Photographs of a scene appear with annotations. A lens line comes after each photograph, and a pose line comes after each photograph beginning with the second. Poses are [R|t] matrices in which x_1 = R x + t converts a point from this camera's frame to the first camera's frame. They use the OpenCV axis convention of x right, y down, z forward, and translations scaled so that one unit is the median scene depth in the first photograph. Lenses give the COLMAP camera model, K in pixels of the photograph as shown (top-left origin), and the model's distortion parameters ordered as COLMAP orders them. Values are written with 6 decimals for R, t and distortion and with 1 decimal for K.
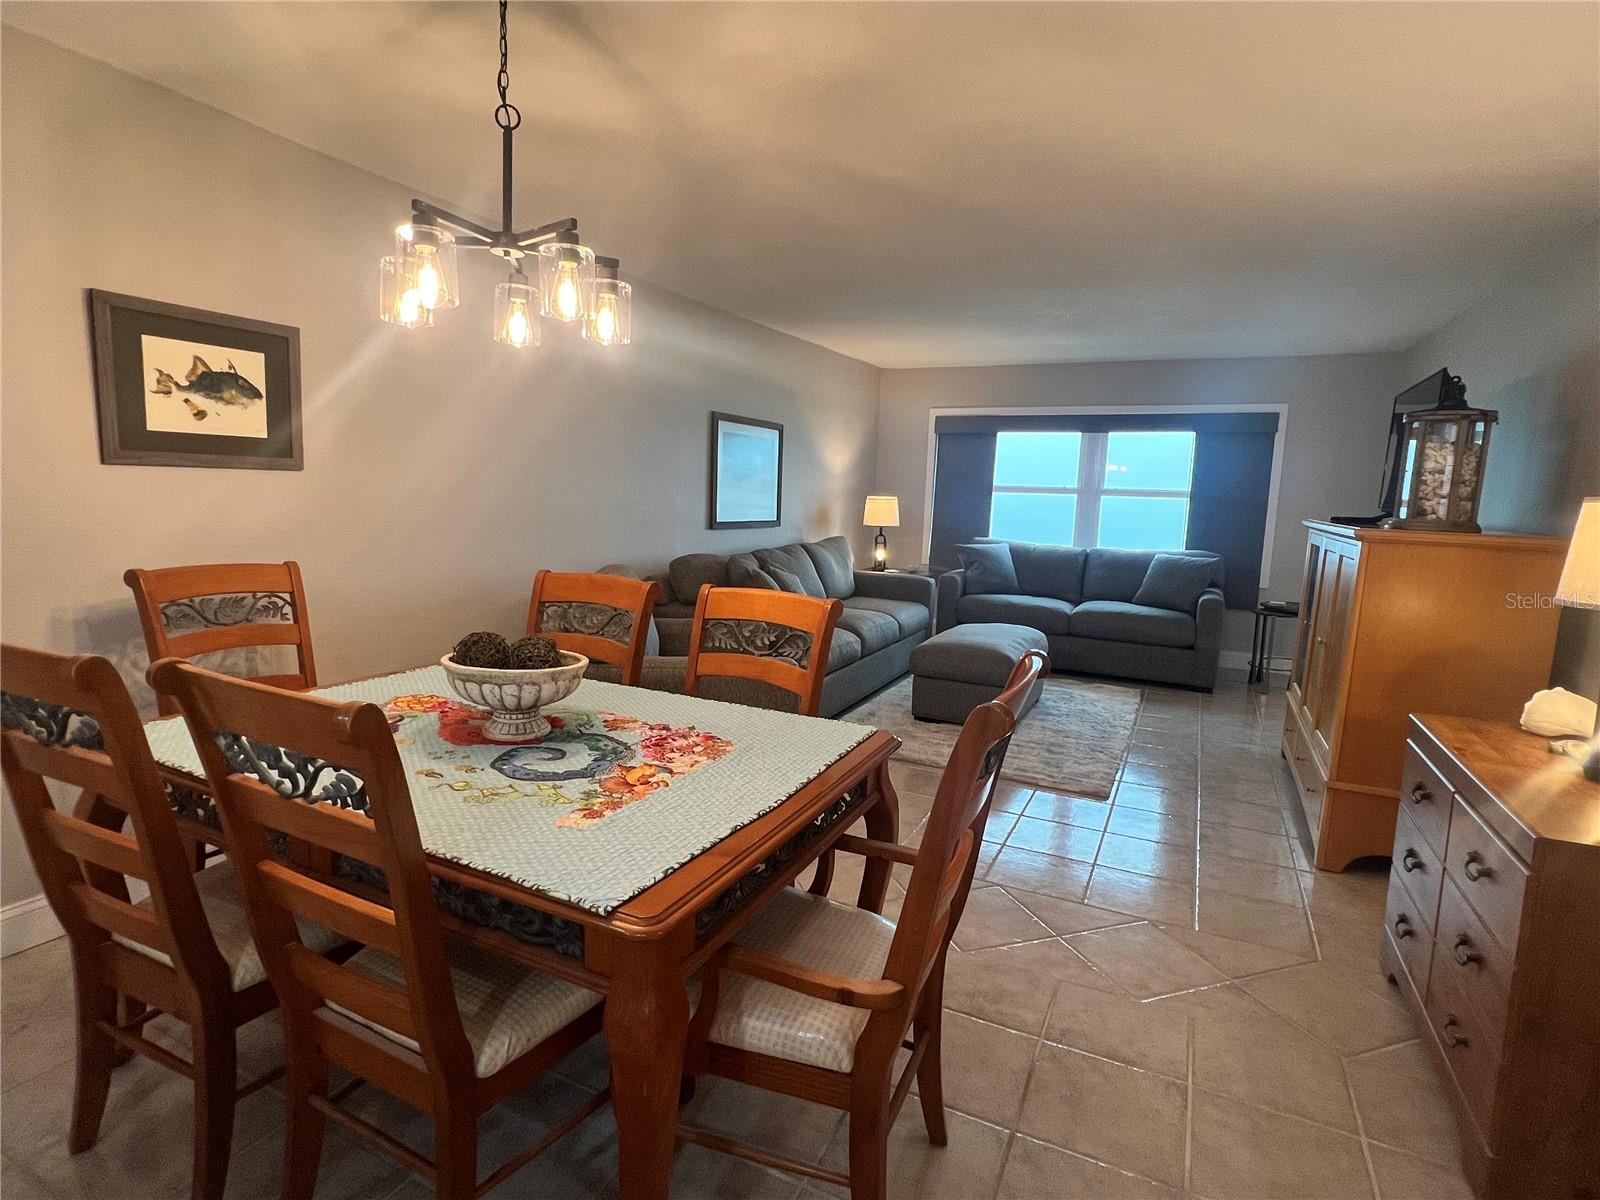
lens RADIAL K [[812.5, 0, 805.9], [0, 812.5, 604.3], [0, 0, 1]] dist [-0.002629, -0.002805]
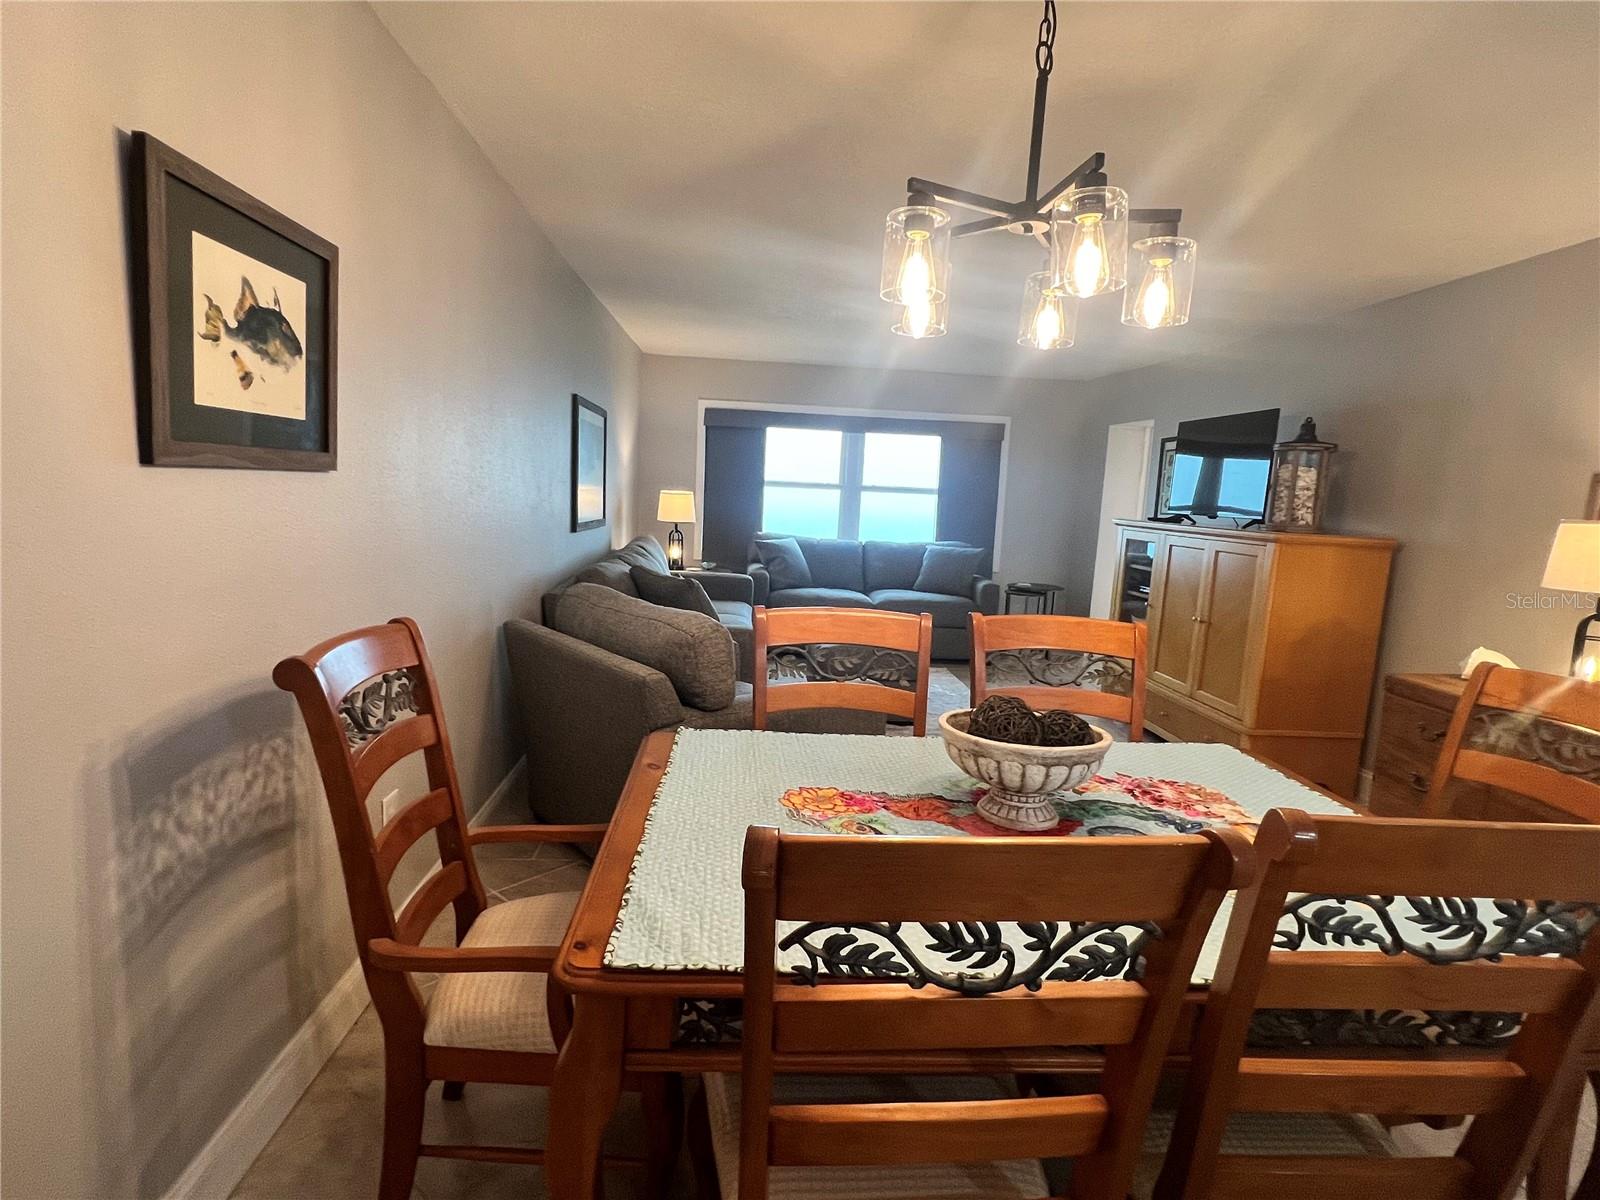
lens RADIAL K [[812.5, 0, 802.8], [0, 812.5, 605.4], [0, 0, 1]] dist [-0.002629, -0.002805]
pose [[0.866872, -0.061788, 0.494688, -0.669403], [0.050970, 0.998075, 0.035345, -0.068371], [-0.495919, -0.005425, 0.868352, 0.279970]]
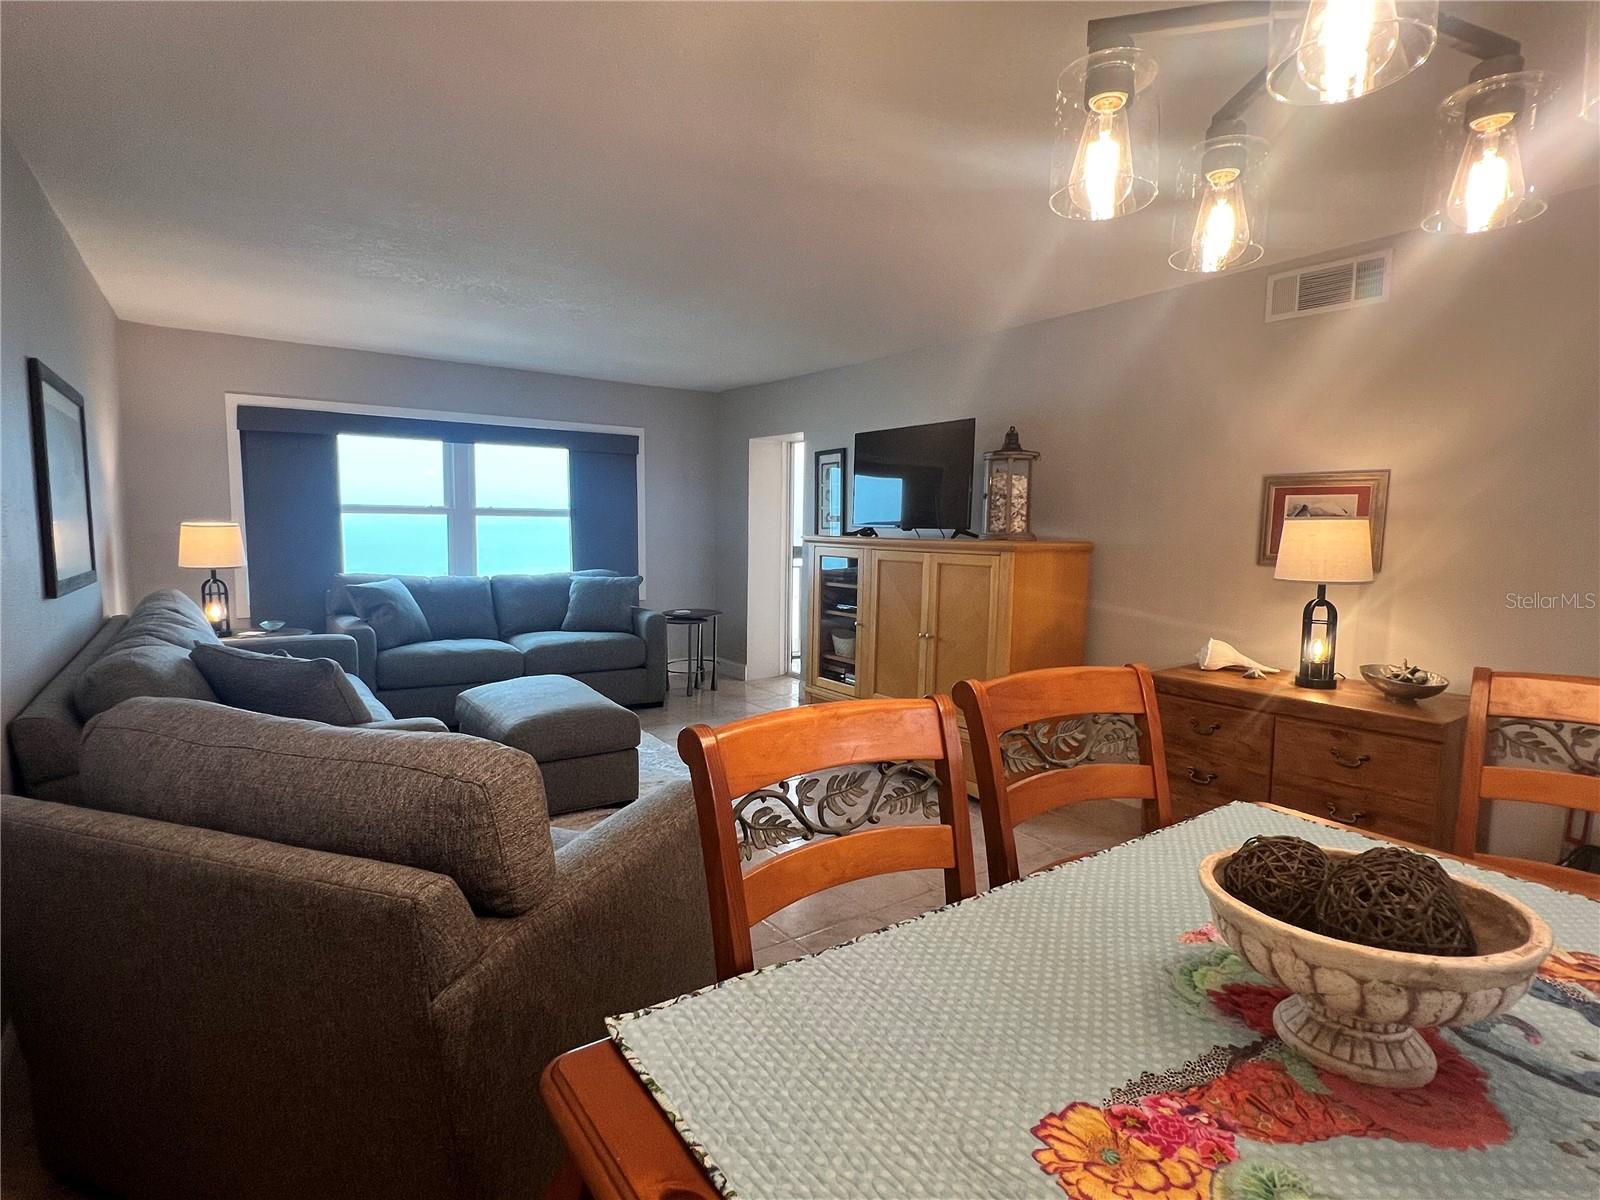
lens RADIAL K [[812.5, 0, 801.5], [0, 812.5, 607.3], [0, 0, 1]] dist [-0.002629, -0.002805]
pose [[0.486680, -0.114161, 0.866089, -0.641439], [0.125346, 0.990291, 0.060097, -0.120300], [-0.864541, 0.079312, 0.496264, 0.730540]]
